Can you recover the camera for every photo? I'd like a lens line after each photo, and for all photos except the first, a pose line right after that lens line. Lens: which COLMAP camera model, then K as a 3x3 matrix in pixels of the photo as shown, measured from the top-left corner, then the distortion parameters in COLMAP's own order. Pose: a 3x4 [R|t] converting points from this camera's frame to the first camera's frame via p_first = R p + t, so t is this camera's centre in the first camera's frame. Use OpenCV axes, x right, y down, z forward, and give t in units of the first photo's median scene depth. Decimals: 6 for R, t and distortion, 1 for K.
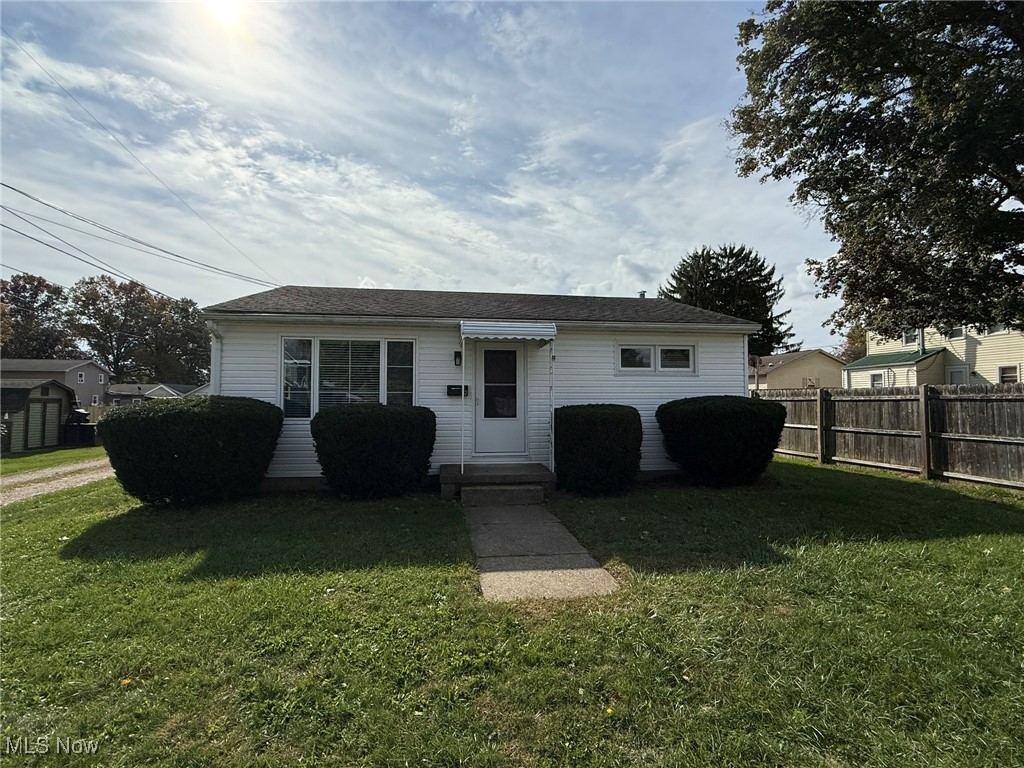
lens RADIAL K [[470.5, 0, 512.0], [0, 470.5, 384.0], [0, 0, 1]] dist [0.001974, 0.000048]
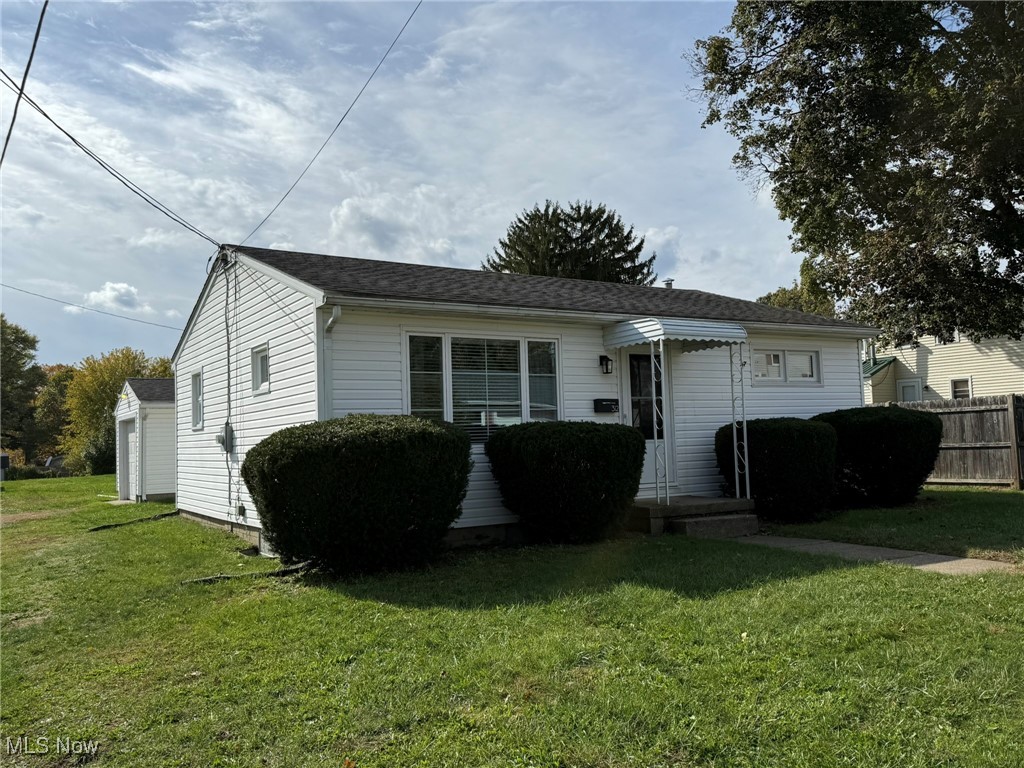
lens RADIAL K [[813.7, 0, 512.0], [0, 813.7, 384.0], [0, 0, 1]] dist [0.028174, -0.008989]
pose [[0.918501, -0.003586, 0.395403, -0.098708], [0.018930, 0.999211, -0.034912, 0.002715], [-0.394966, 0.039551, 0.917844, -0.021089]]
